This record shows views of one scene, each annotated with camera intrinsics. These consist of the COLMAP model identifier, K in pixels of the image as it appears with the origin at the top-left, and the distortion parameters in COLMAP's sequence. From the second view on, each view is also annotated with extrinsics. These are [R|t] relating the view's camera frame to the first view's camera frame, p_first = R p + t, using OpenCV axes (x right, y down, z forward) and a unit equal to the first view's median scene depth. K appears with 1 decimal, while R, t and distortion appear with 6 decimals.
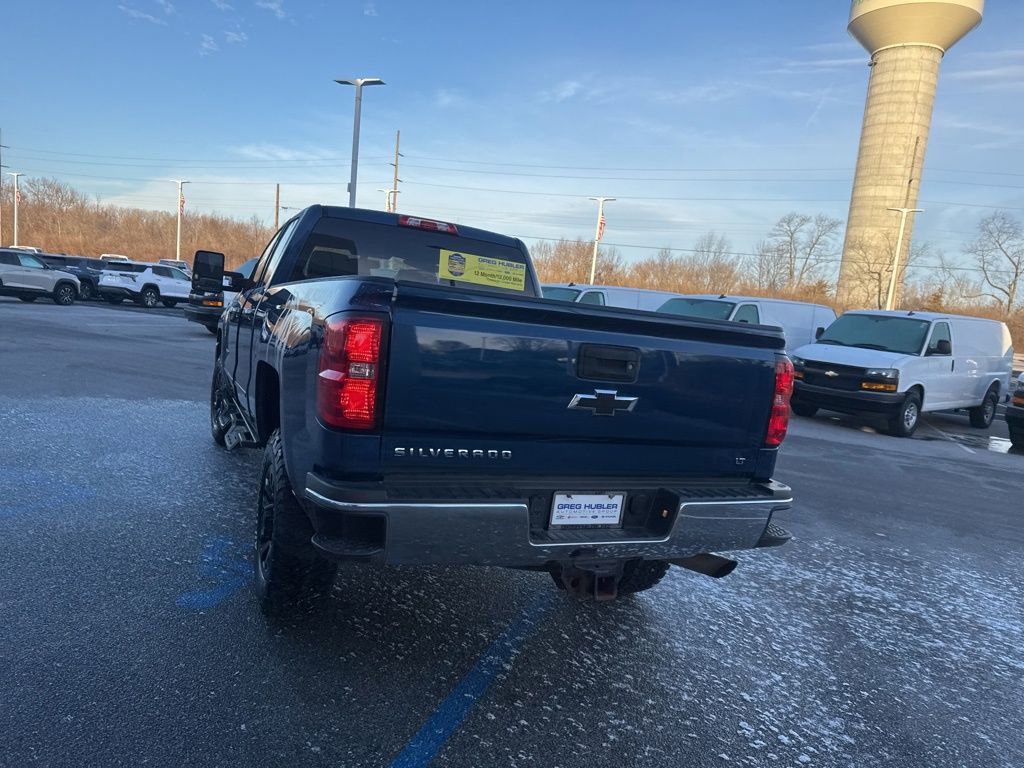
lens RADIAL K [[725.5, 0, 505.1], [0, 725.5, 379.0], [0, 0, 1]] dist [0.032422, -0.036558]
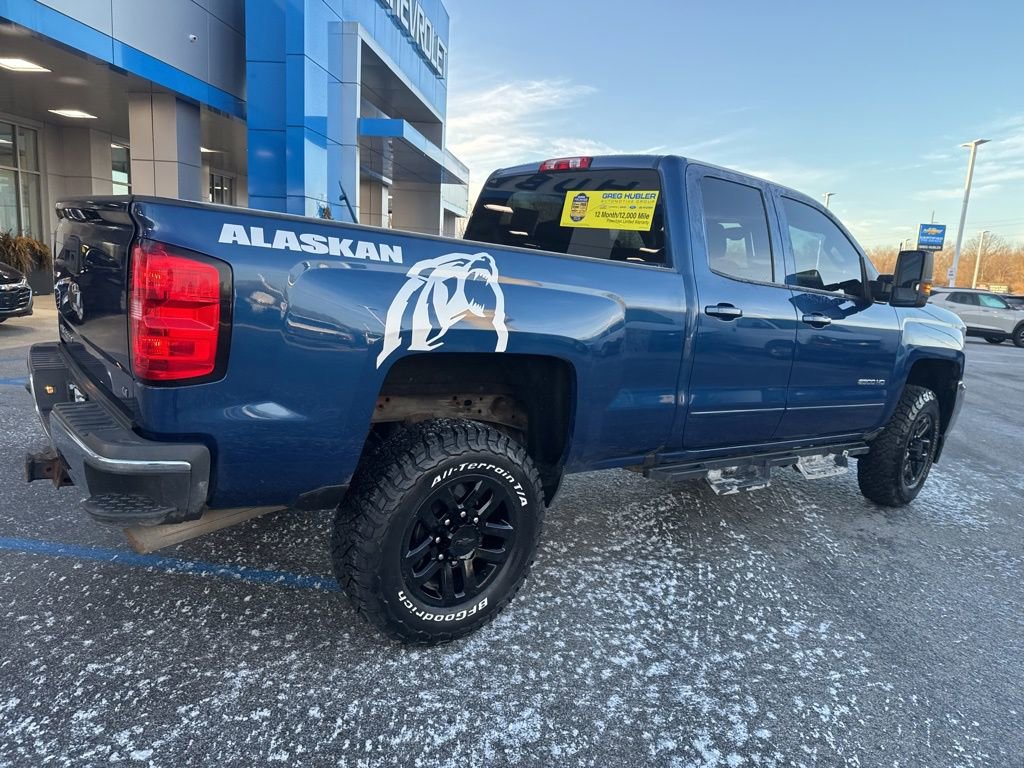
lens RADIAL K [[719.6, 0, 501.3], [0, 719.6, 389.8], [0, 0, 1]] dist [0.077678, -0.108848]
pose [[0.231077, 0.083616, -0.969336, 0.706451], [-0.148129, 0.987709, 0.049889, 0.013778], [0.961593, 0.132059, 0.240623, 0.761030]]
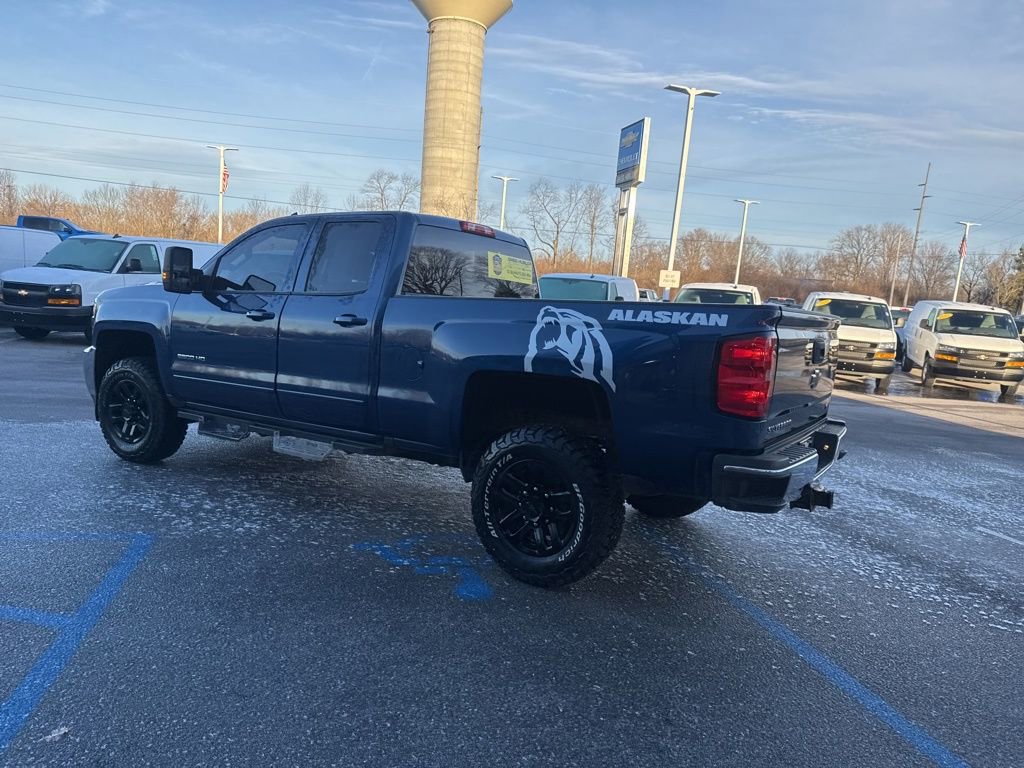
lens RADIAL K [[719.6, 0, 501.3], [0, 719.6, 389.8], [0, 0, 1]] dist [0.077678, -0.108848]
pose [[0.847375, -0.110737, 0.519319, -0.664601], [0.068891, 0.992674, 0.099262, -0.077294], [-0.526506, -0.048336, 0.848796, 0.044742]]
